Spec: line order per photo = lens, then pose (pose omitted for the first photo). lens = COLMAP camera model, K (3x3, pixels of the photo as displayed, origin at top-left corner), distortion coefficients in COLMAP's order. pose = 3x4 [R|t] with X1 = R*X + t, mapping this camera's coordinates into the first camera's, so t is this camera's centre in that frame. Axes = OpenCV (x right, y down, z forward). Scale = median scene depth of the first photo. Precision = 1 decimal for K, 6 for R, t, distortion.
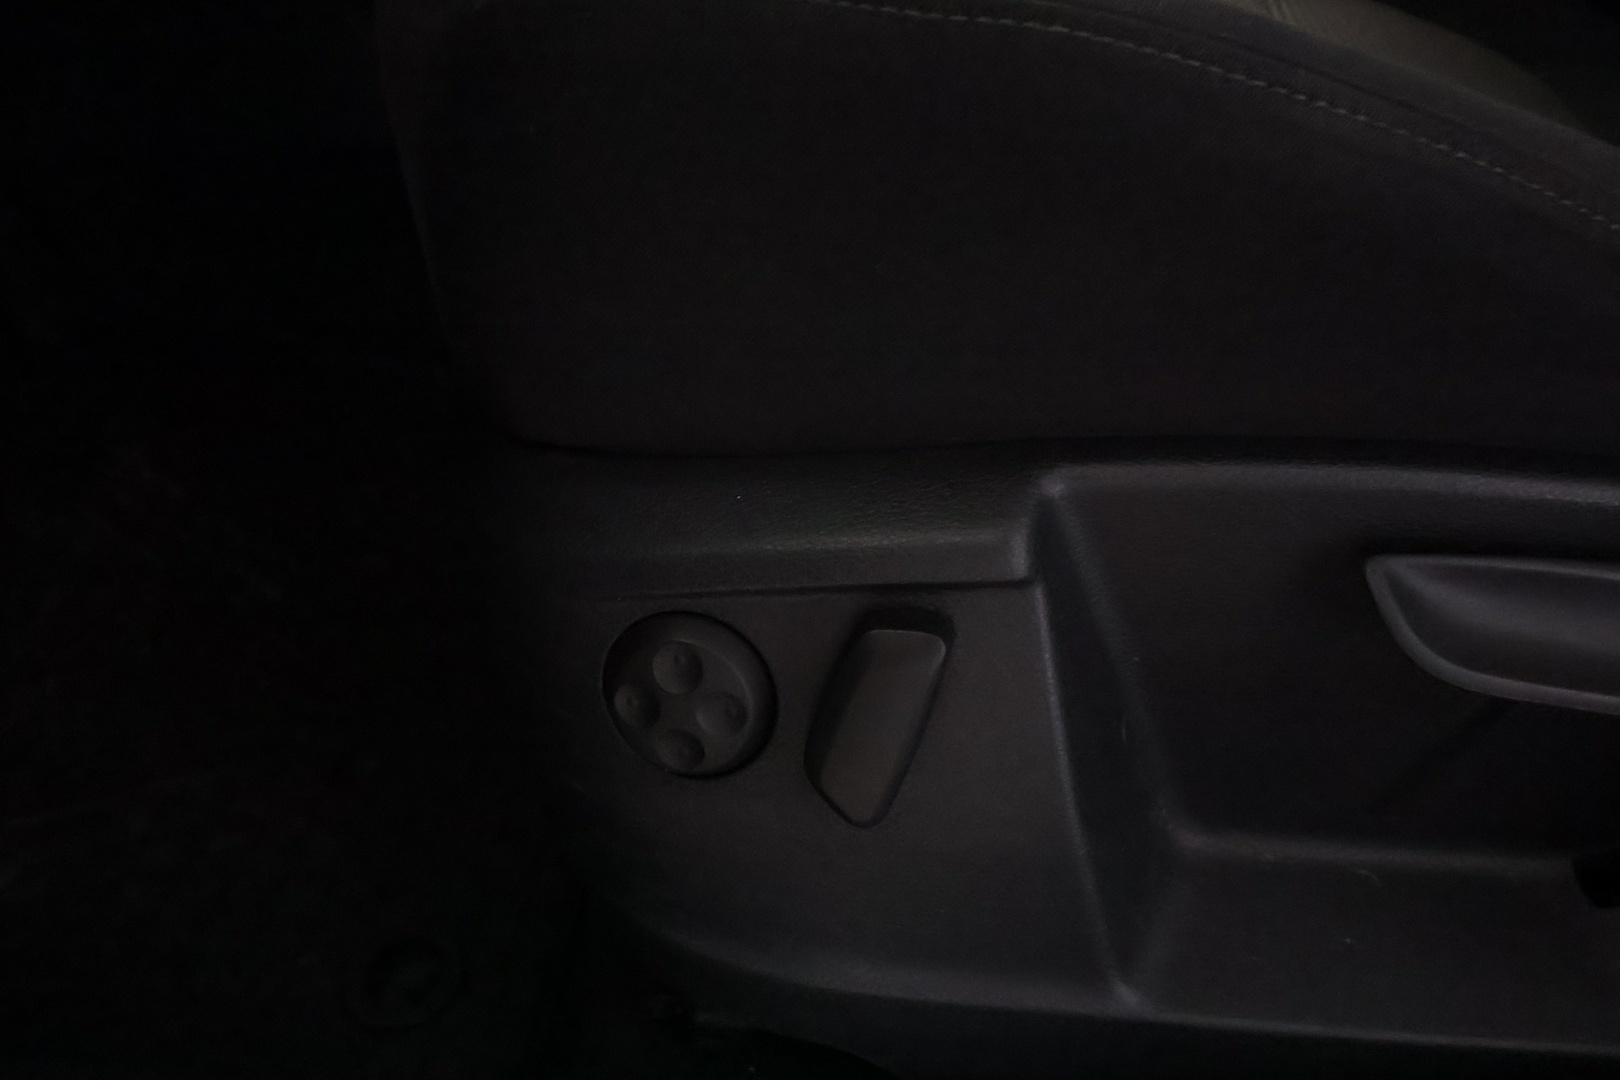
lens RADIAL K [[1148.2, 0, 810.0], [0, 1148.2, 540.0], [0, 0, 1]] dist [-0.003413, -0.003100]
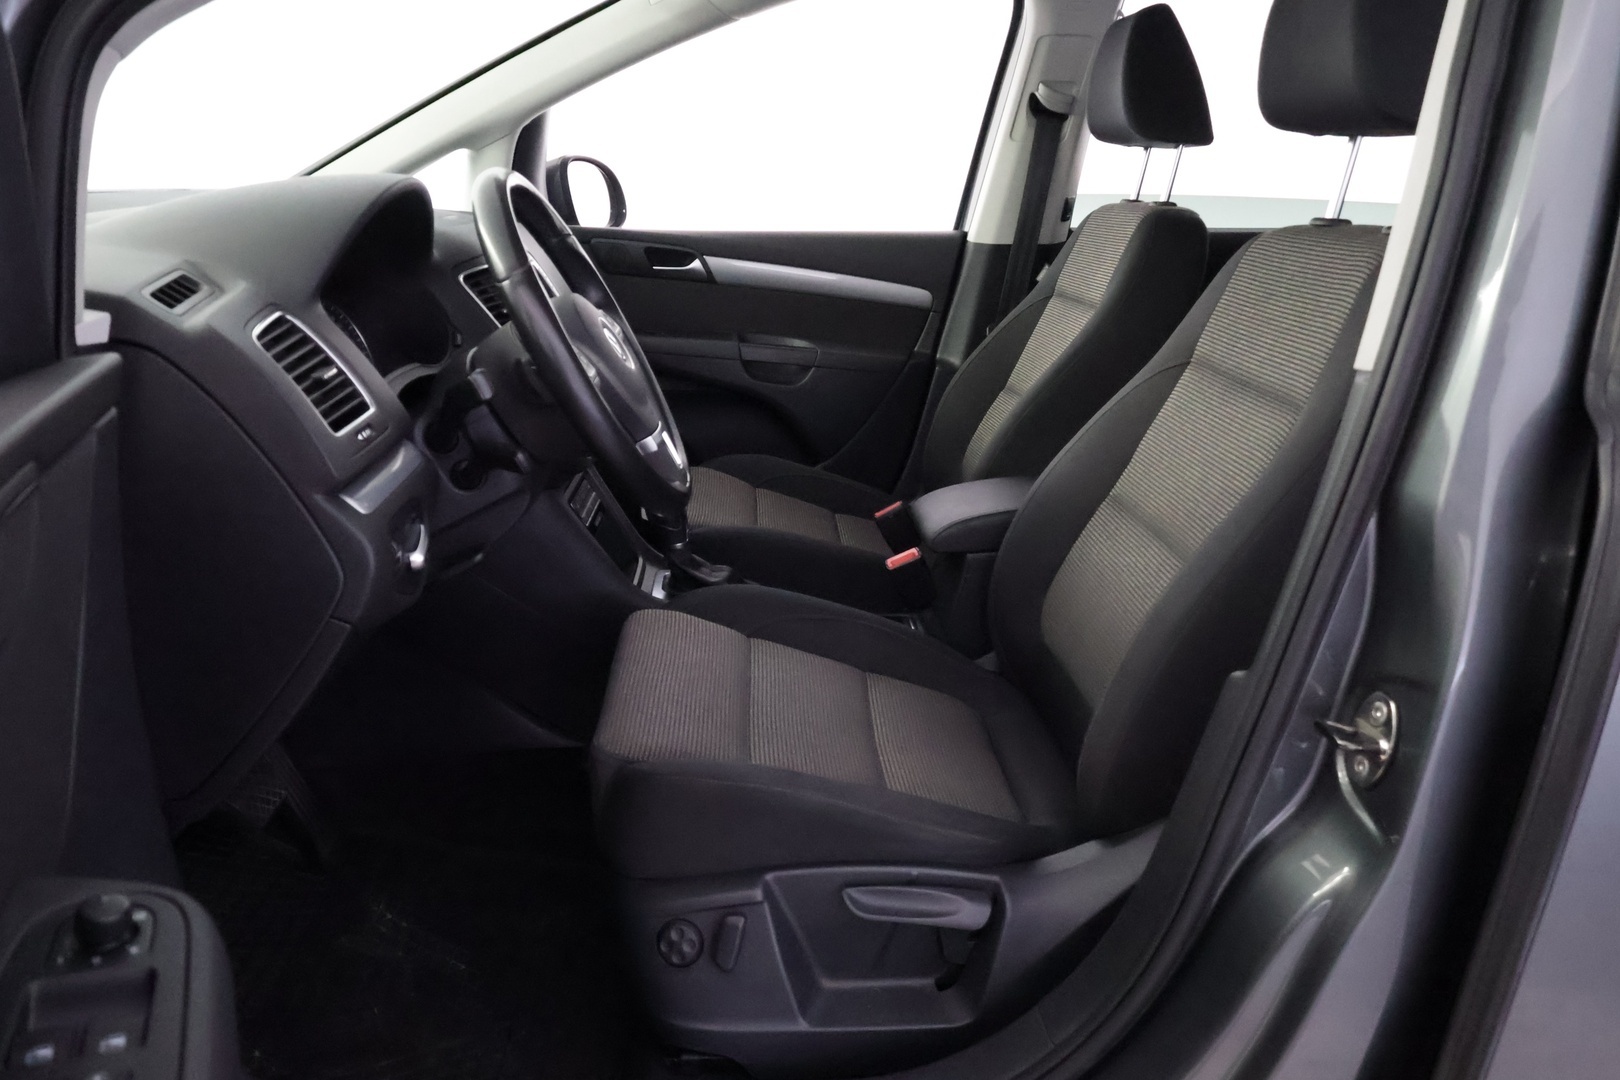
lens RADIAL K [[1148.2, 0, 810.0], [0, 1148.2, 540.0], [0, 0, 1]] dist [-0.003413, -0.003100]
pose [[0.991329, -0.046704, 0.122823, -0.085169], [0.085829, 0.937909, -0.336096, 0.203682], [-0.099500, 0.343723, 0.933785, -3.121755]]
